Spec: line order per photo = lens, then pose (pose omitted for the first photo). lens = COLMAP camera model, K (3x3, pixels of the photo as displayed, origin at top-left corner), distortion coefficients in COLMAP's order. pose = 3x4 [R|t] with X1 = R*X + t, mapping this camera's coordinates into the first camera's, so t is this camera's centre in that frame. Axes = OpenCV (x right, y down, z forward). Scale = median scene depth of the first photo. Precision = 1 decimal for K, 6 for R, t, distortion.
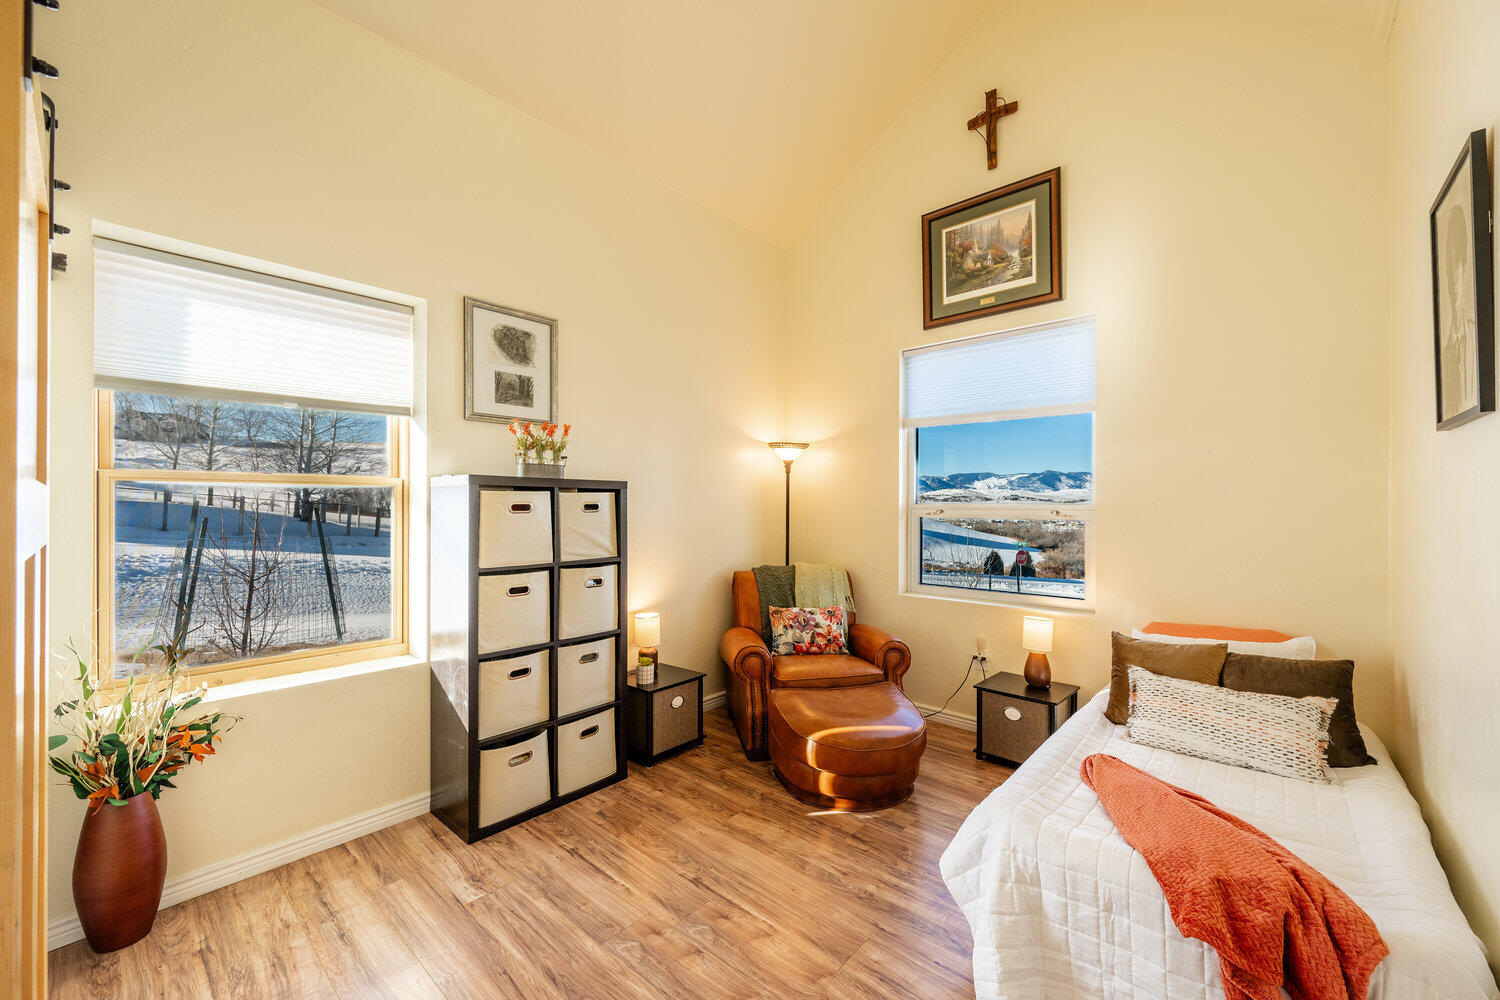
lens RADIAL K [[595.6, 0, 748.2], [0, 595.6, 503.8], [0, 0, 1]] dist [0.008877, 0.000097]
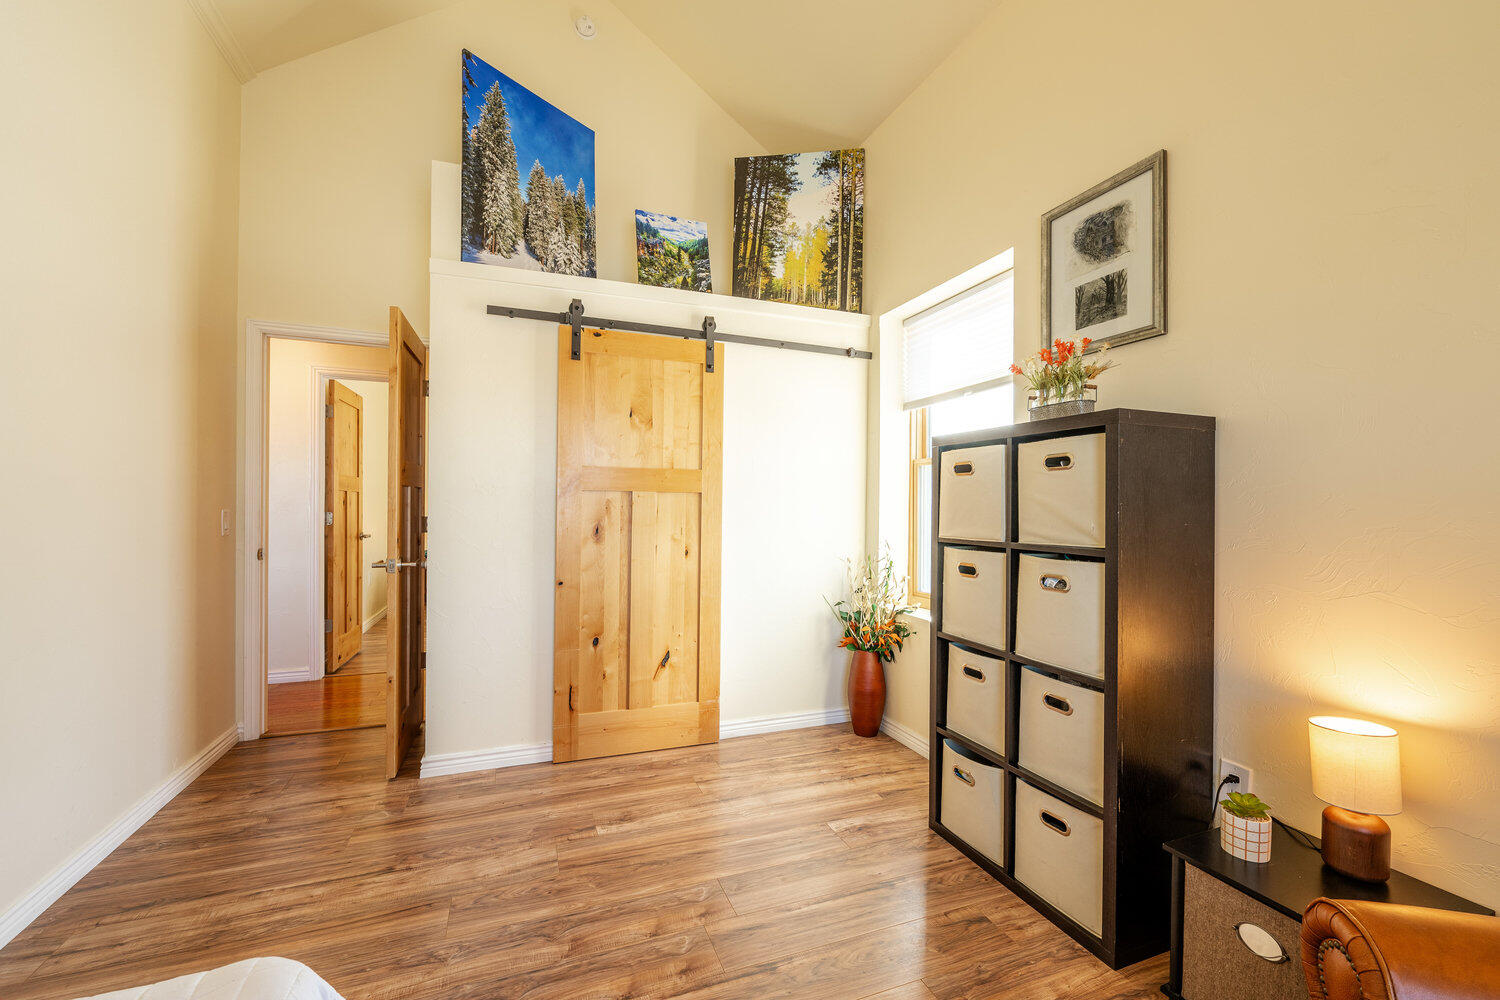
lens RADIAL K [[639.9, 0, 764.6], [0, 639.9, 501.0], [0, 0, 1]] dist [-0.000208, -0.000833]
pose [[-0.457518, -0.009334, -0.889152, 0.478668], [-0.003700, 0.999956, -0.008594, 0.054191], [0.889193, -0.000642, -0.457532, 1.055555]]
